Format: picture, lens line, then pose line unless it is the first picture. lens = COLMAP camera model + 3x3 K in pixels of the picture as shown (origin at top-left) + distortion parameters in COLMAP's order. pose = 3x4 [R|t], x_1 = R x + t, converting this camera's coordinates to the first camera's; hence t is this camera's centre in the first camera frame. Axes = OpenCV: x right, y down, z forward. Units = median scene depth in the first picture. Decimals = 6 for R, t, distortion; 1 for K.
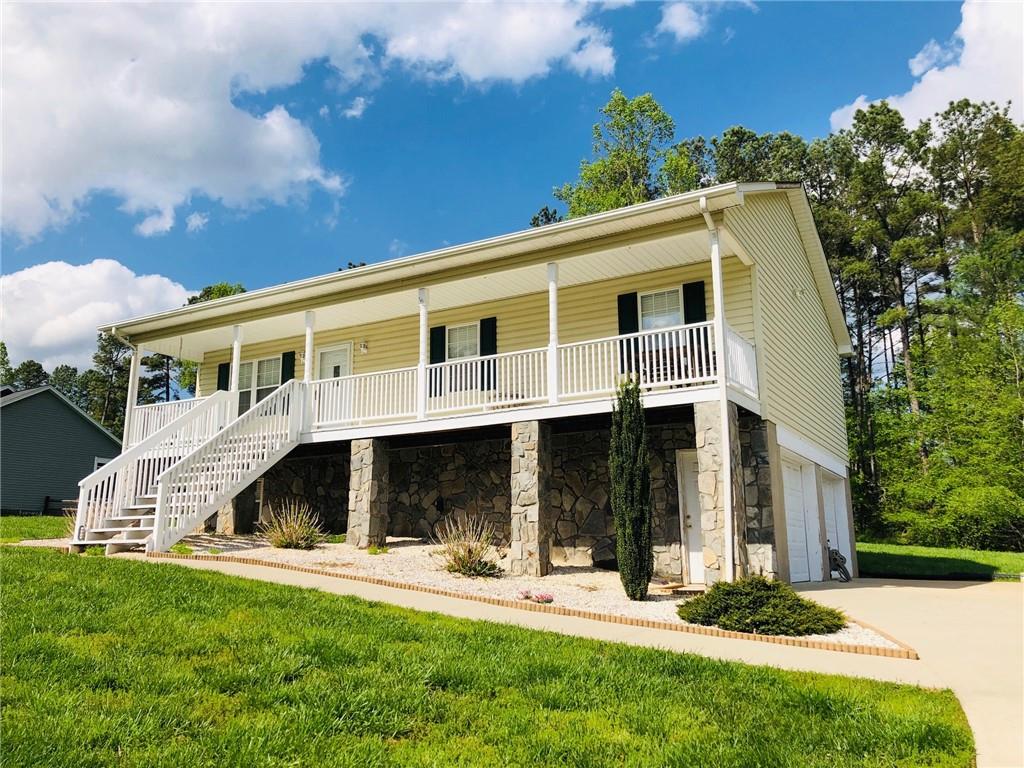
lens RADIAL K [[826.6, 0, 512.0], [0, 826.6, 384.0], [0, 0, 1]] dist [0.101375, -0.182494]
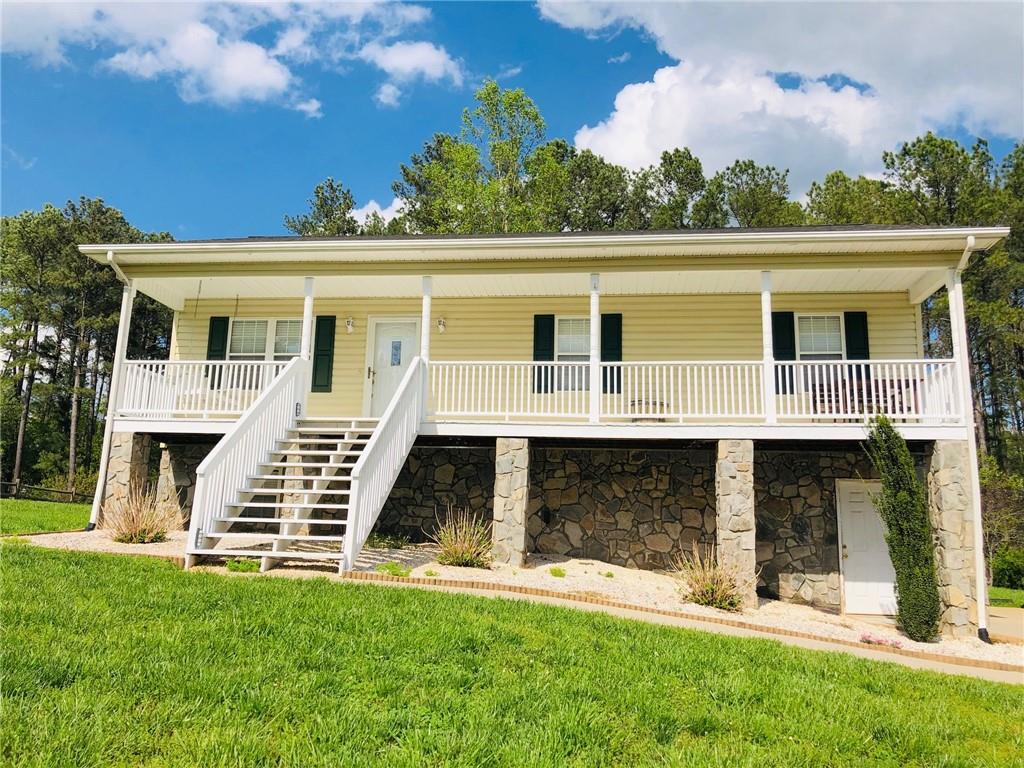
lens RADIAL K [[826.6, 0, 512.0], [0, 826.6, 384.0], [0, 0, 1]] dist [0.101375, -0.182494]
pose [[0.919870, 0.108209, 0.377002, -0.508023], [-0.113792, 0.993476, -0.007504, 0.017632], [-0.375354, -0.035998, 0.926182, 0.213577]]
